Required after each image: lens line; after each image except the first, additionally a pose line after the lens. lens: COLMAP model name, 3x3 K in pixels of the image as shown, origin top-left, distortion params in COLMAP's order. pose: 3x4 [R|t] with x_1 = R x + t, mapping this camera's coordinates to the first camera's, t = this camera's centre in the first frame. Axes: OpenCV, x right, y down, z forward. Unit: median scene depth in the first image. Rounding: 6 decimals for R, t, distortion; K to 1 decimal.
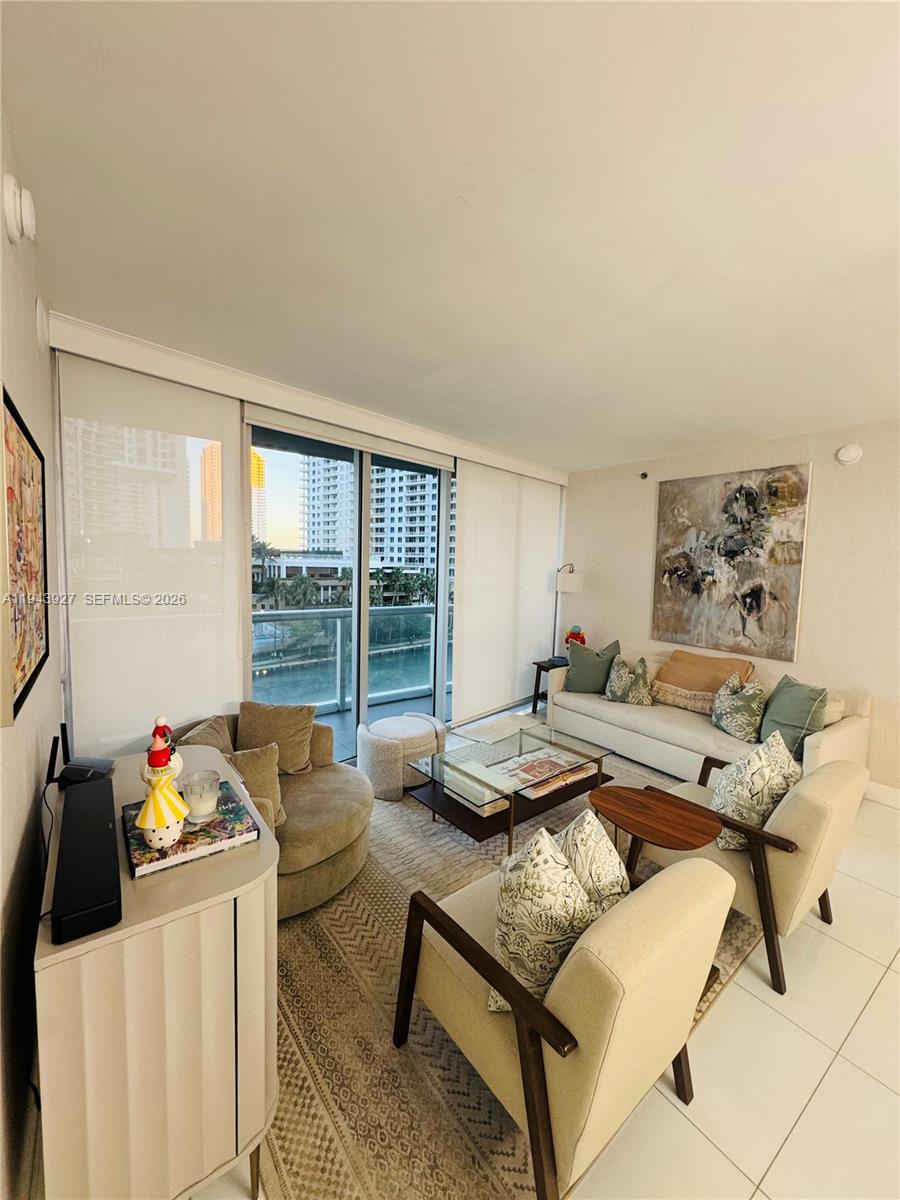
lens RADIAL K [[477.6, 0, 450.8], [0, 477.6, 598.1], [0, 0, 1]] dist [-0.004948, -0.000750]
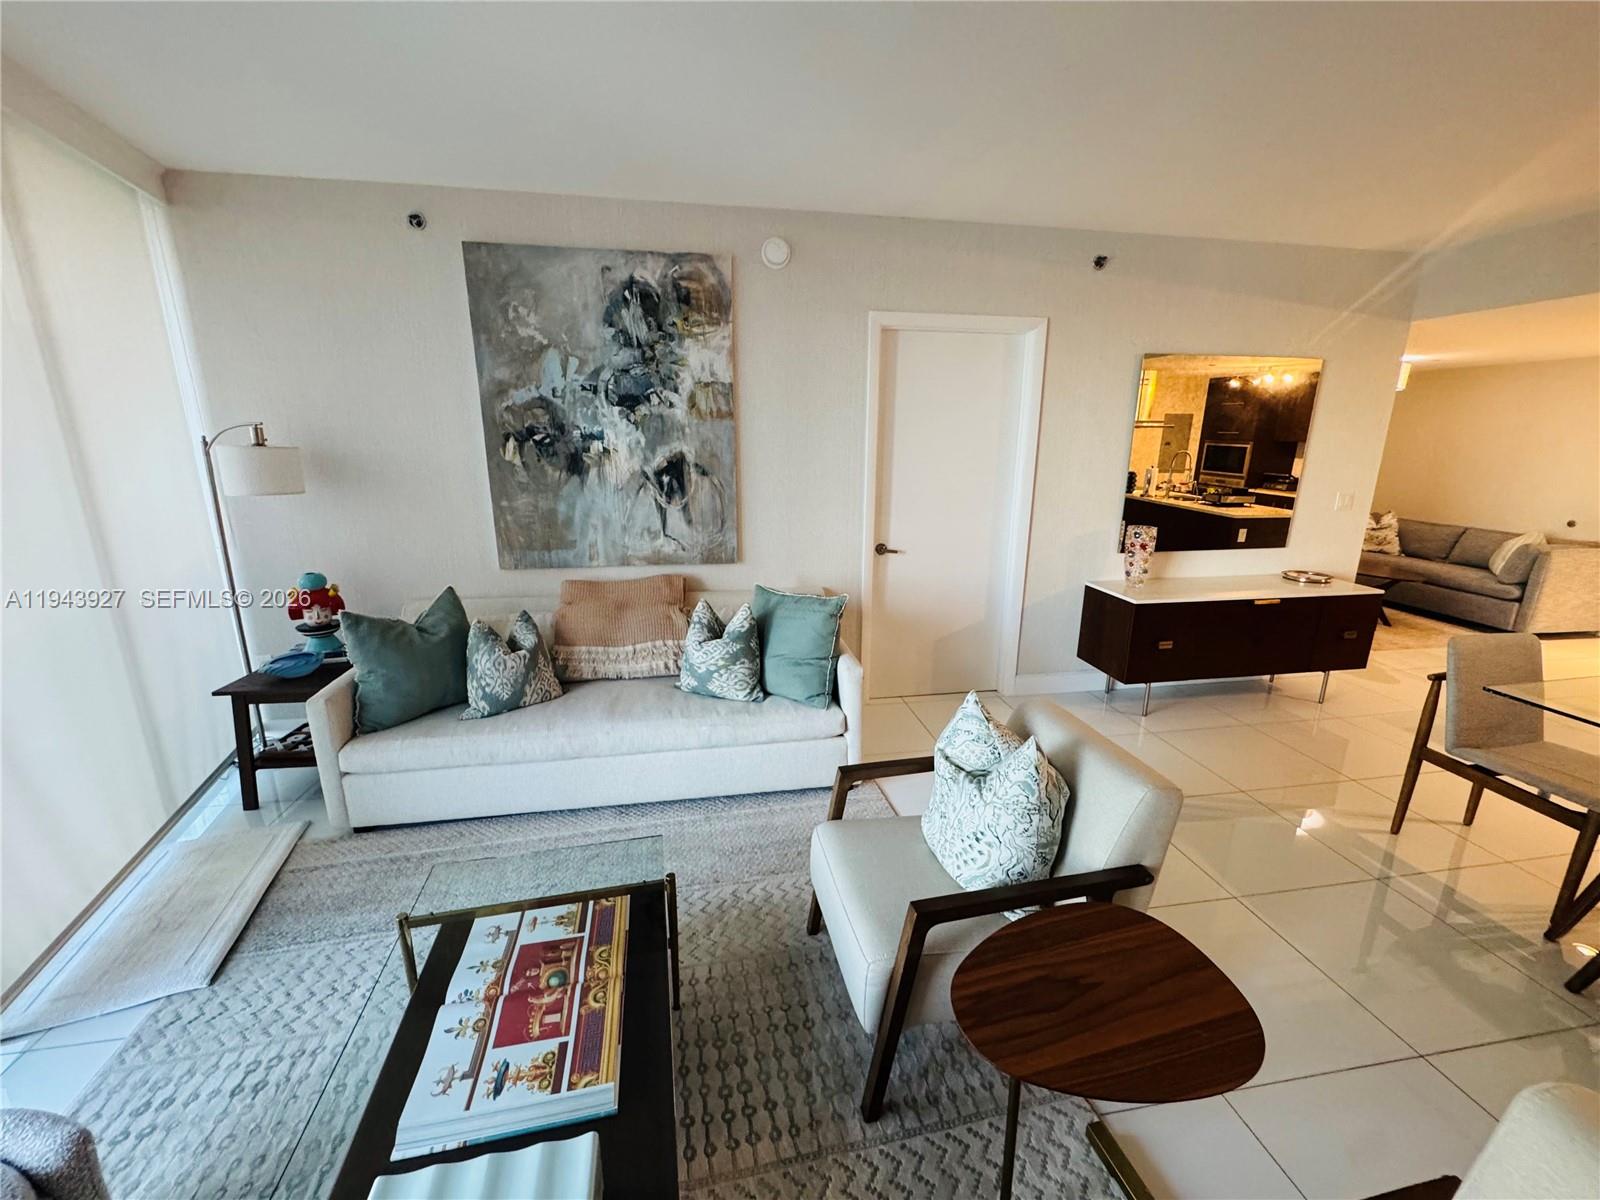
lens RADIAL K [[636.8, 0, 797.0], [0, 636.8, 593.7], [0, 0, 1]] dist [-0.004948, -0.000750]
pose [[0.435045, -0.241166, 0.867511, -0.056135], [0.075027, 0.969822, 0.231983, -0.029461], [-0.897278, -0.035837, 0.440010, 0.465095]]
